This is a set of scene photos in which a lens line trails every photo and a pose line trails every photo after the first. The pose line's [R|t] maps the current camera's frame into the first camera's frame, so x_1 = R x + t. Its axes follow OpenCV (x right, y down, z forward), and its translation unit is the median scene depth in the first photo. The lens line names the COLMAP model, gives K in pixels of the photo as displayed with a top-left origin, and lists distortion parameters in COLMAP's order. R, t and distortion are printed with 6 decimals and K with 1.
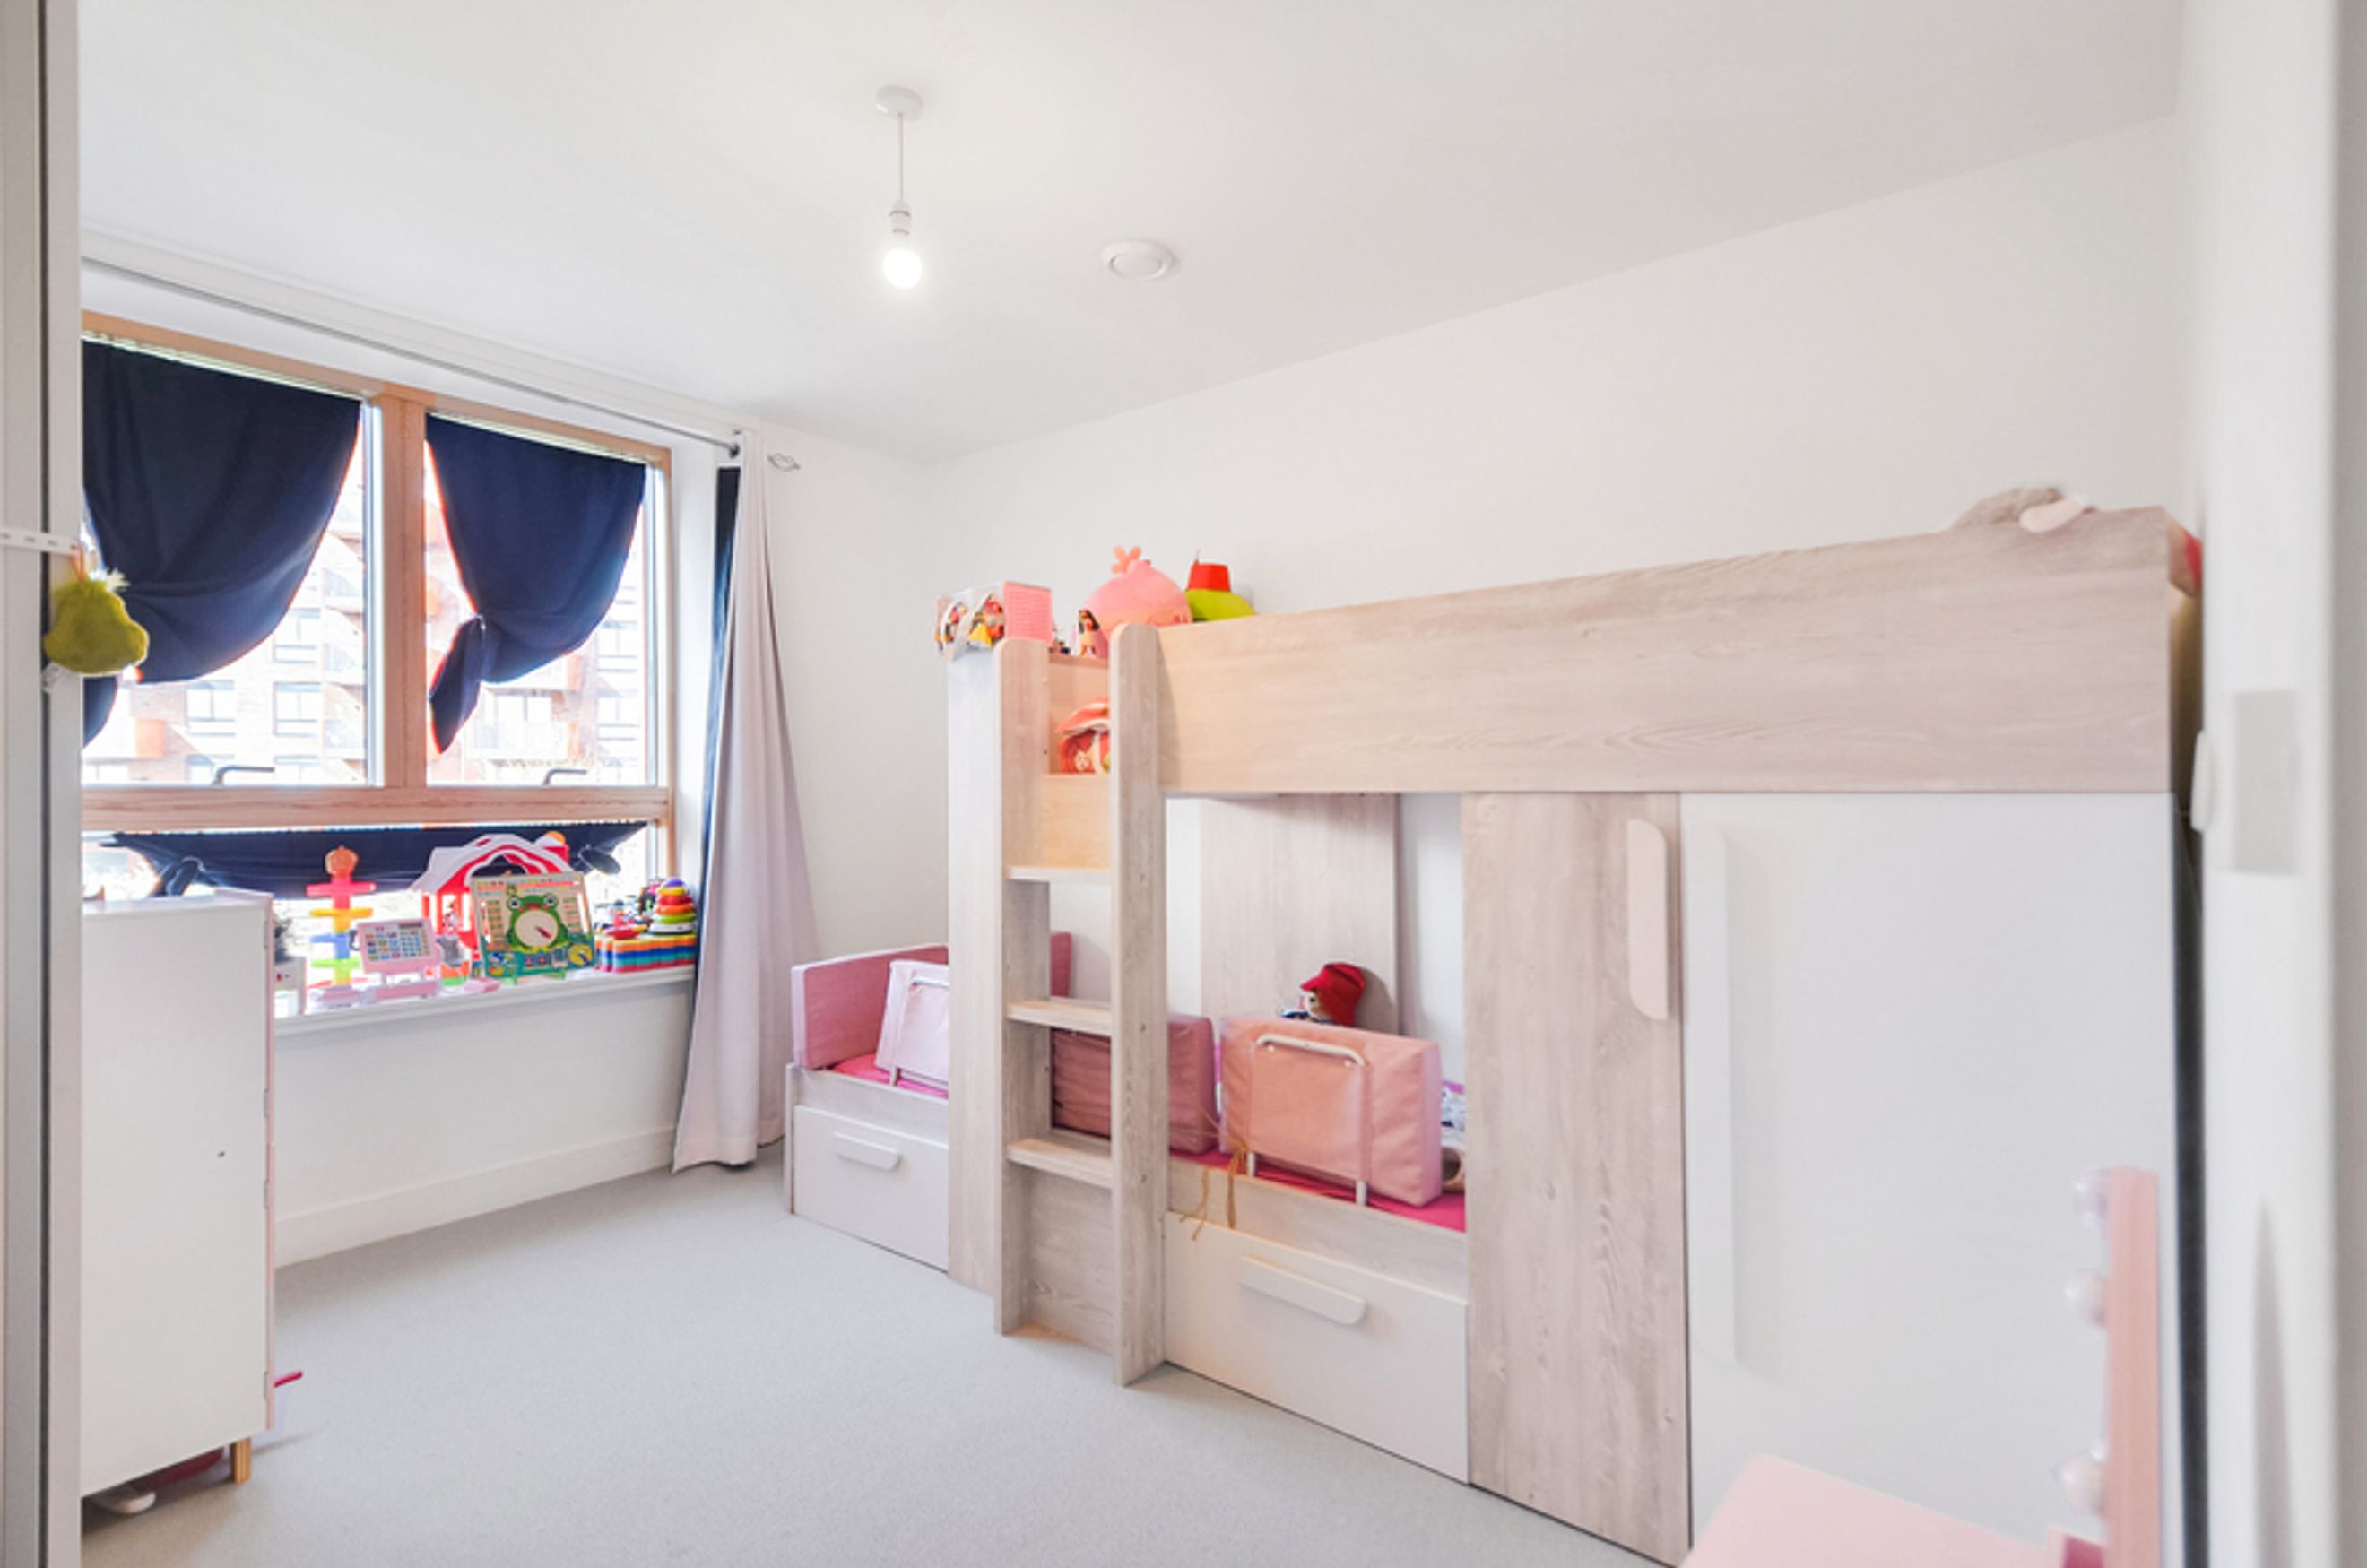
lens RADIAL K [[1116.4, 0, 1186.3], [0, 1116.4, 787.0], [0, 0, 1]] dist [0.001550, -0.001075]
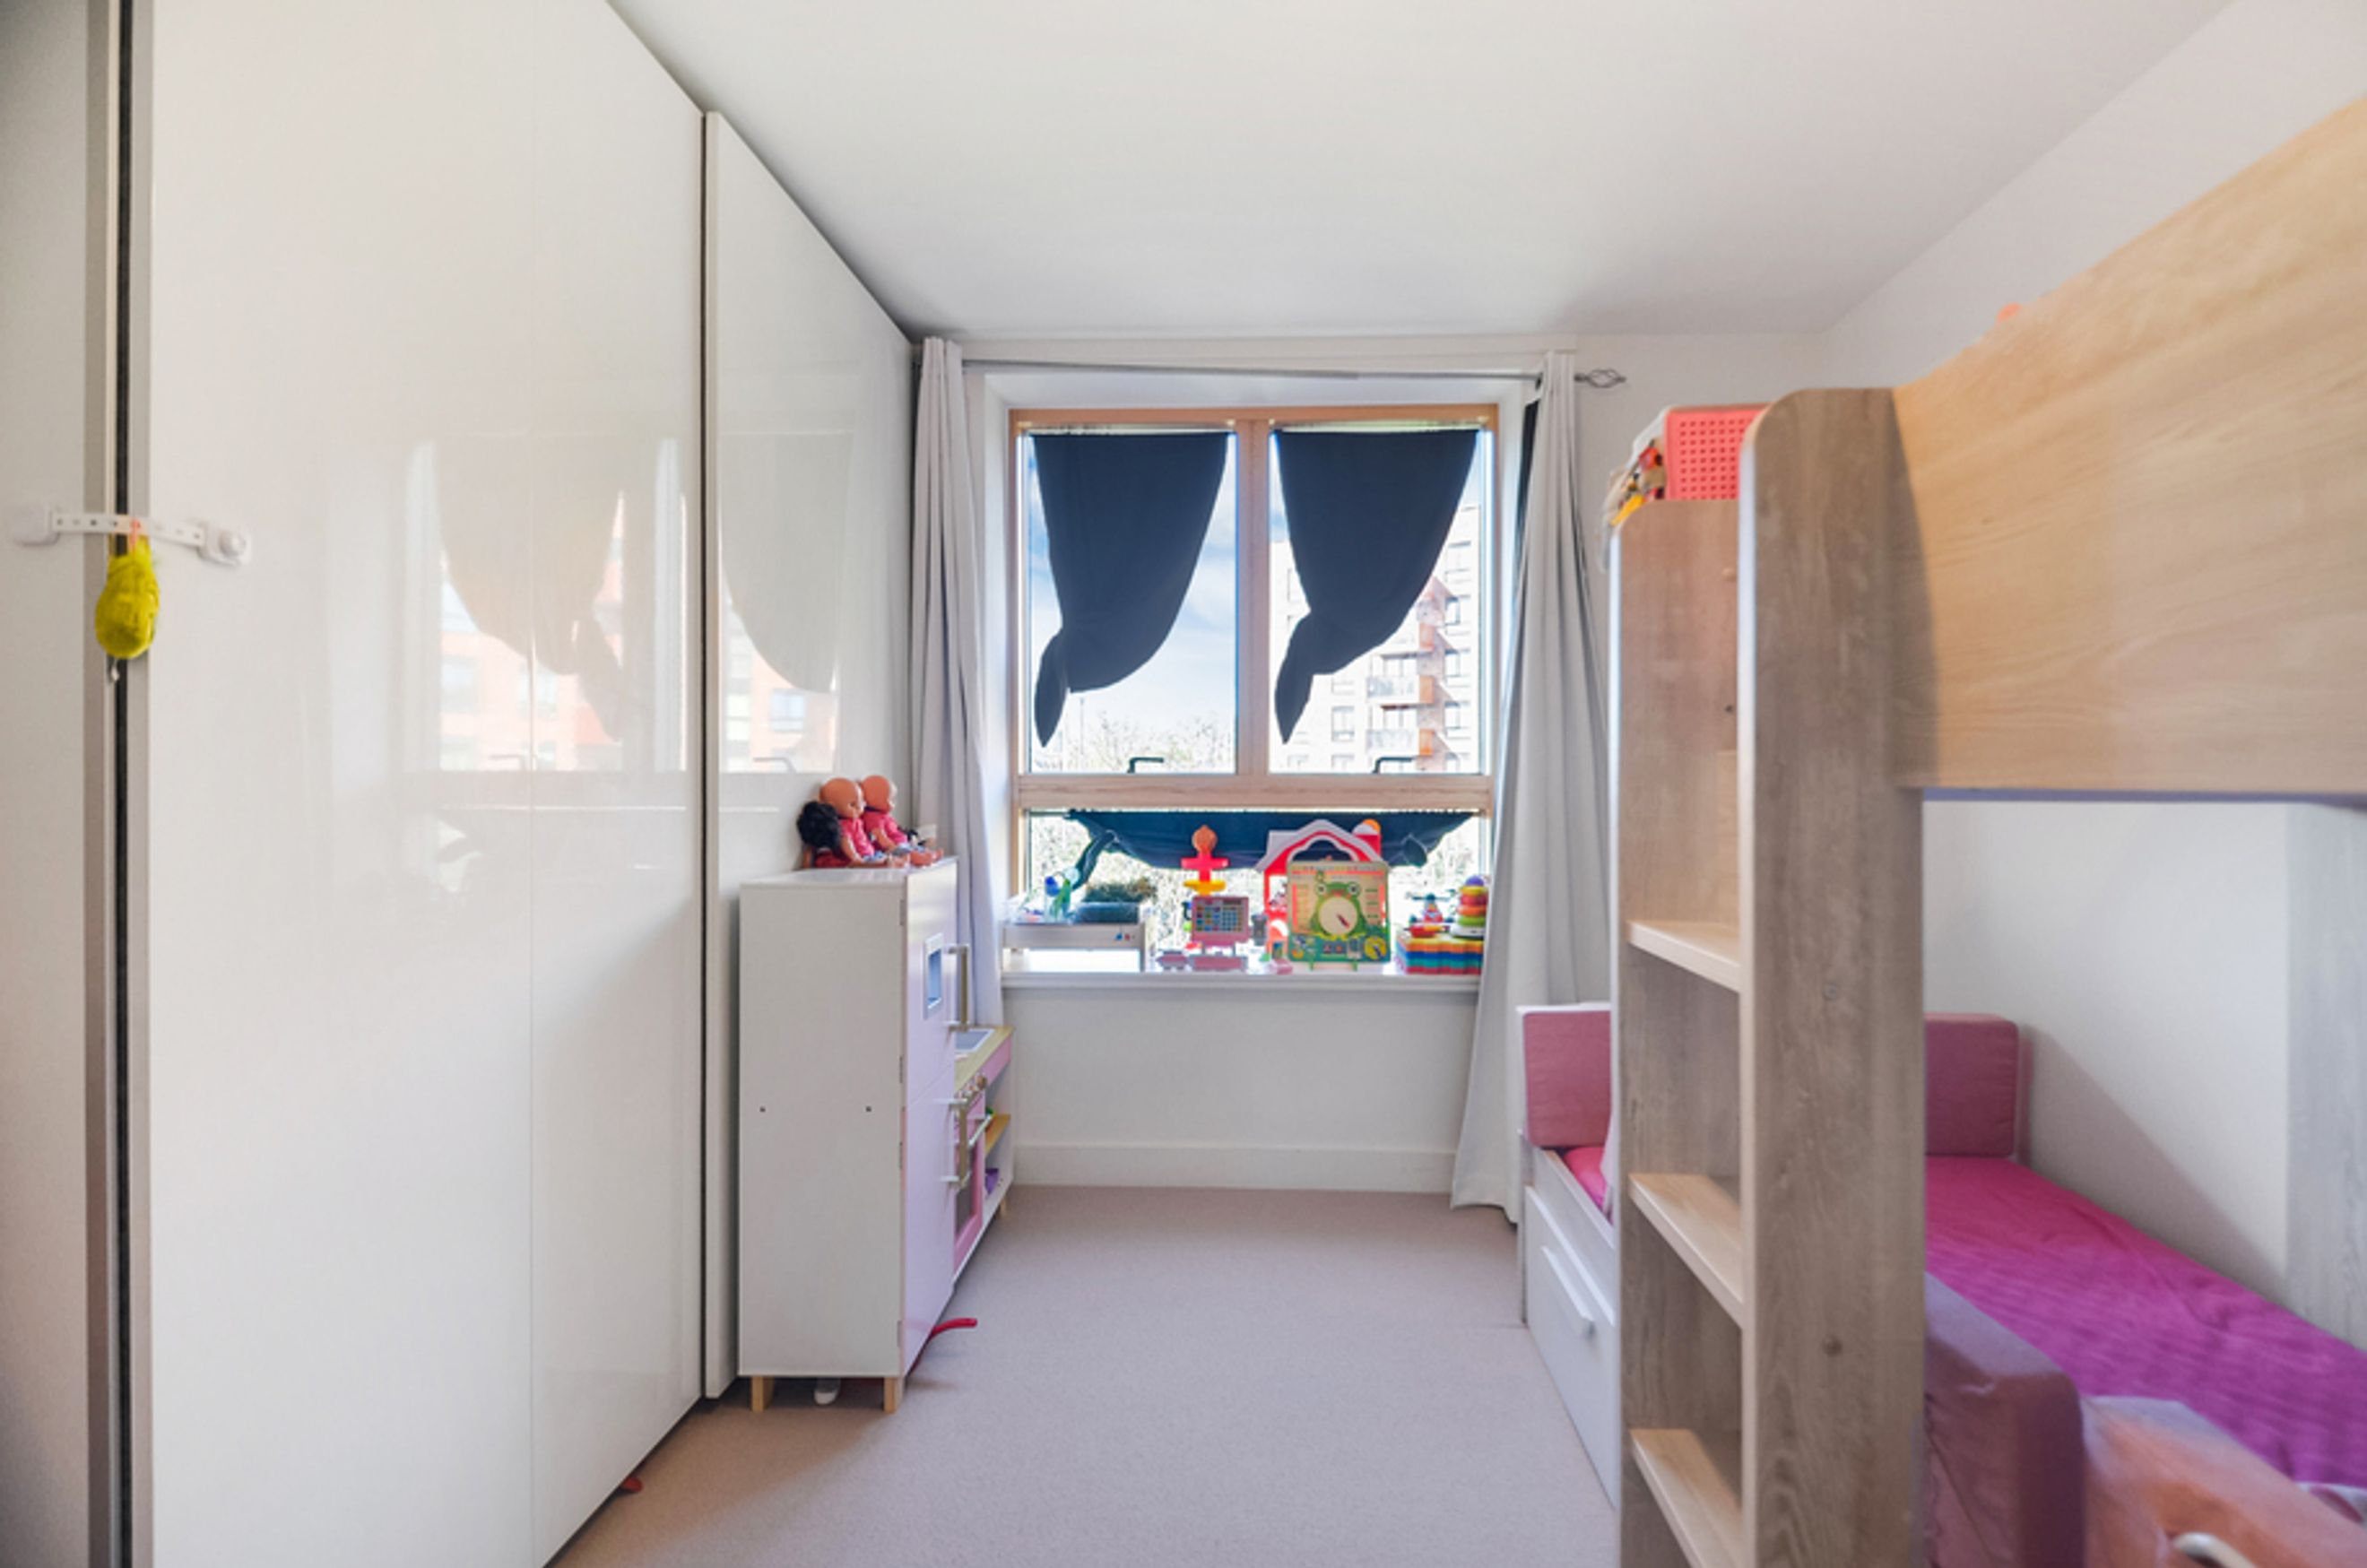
lens RADIAL K [[1001.3, 0, 1245.7], [0, 1001.3, 783.7], [0, 0, 1]] dist [0.002682, -0.000027]
pose [[0.594153, 0.008117, -0.804311, 0.089965], [-0.001093, 0.999956, 0.009284, -0.000053], [0.804352, -0.004637, 0.594135, 0.406933]]
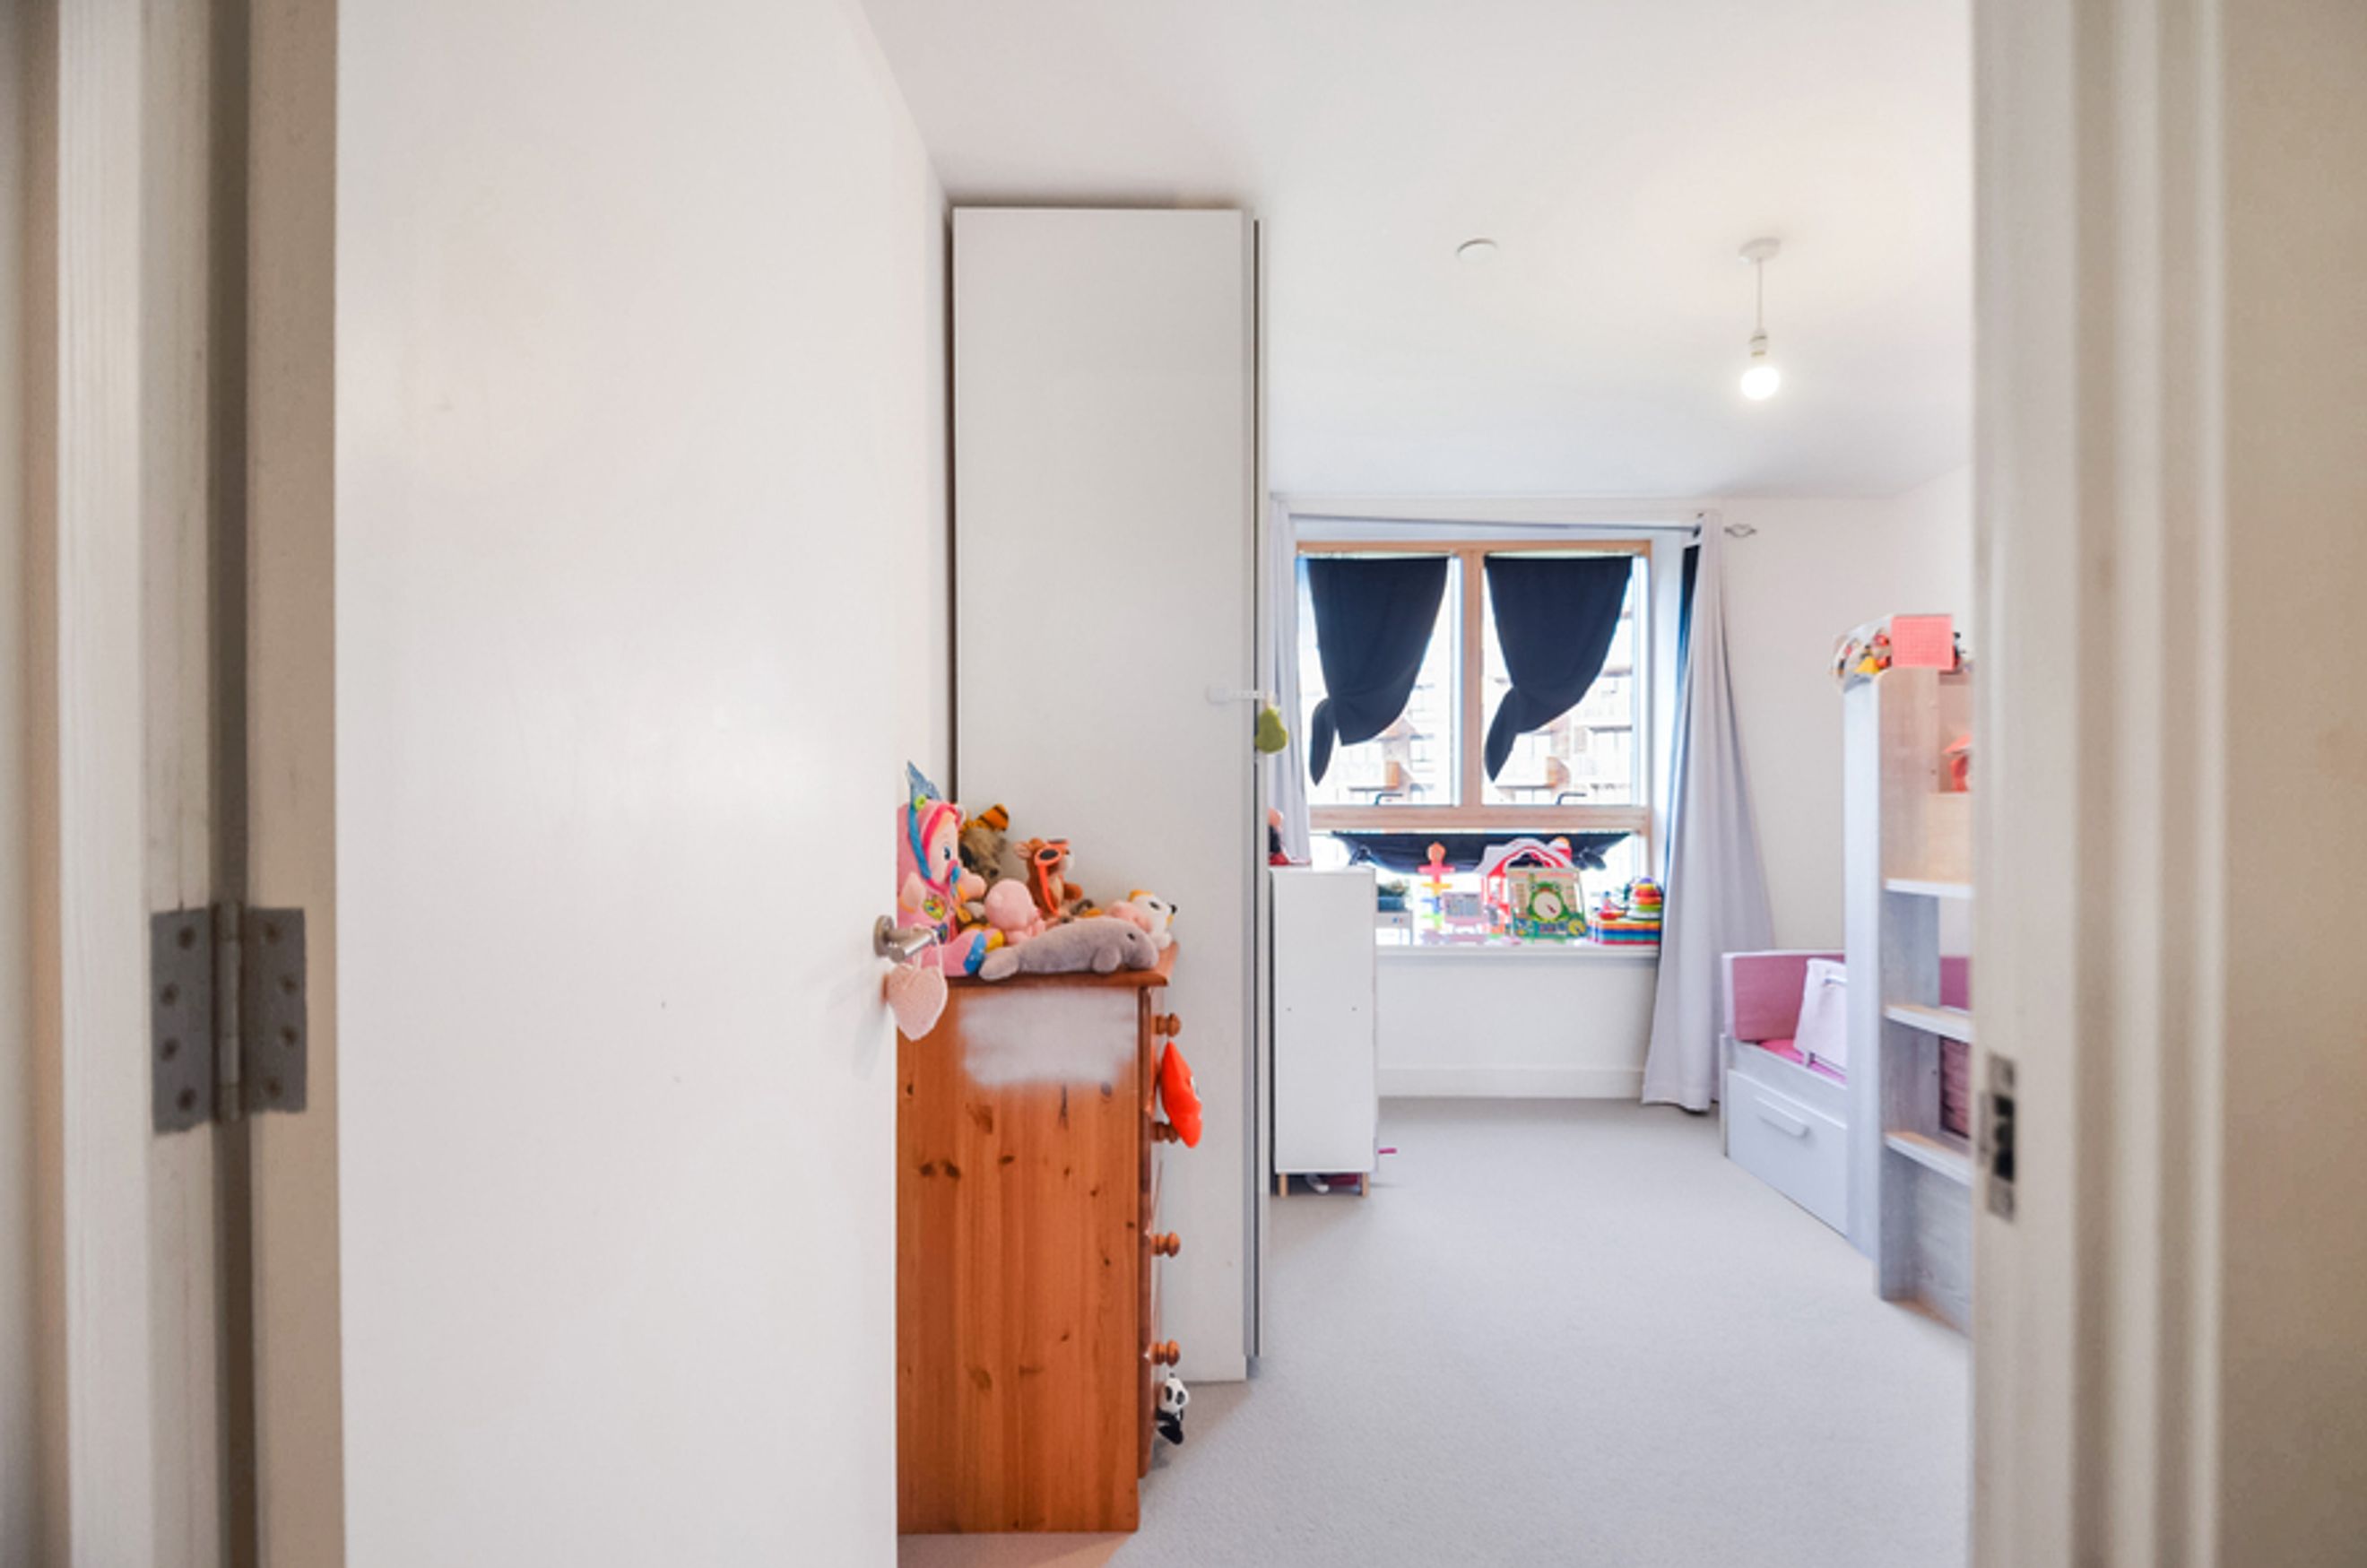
lens RADIAL K [[973.7, 0, 1219.6], [0, 973.7, 812.8], [0, 0, 1]] dist [-0.001812, -0.000212]
pose [[0.599666, 0.005668, -0.800231, 0.155425], [0.000144, 0.999974, 0.007191, 0.000274], [0.800251, -0.004428, 0.599649, -0.068863]]
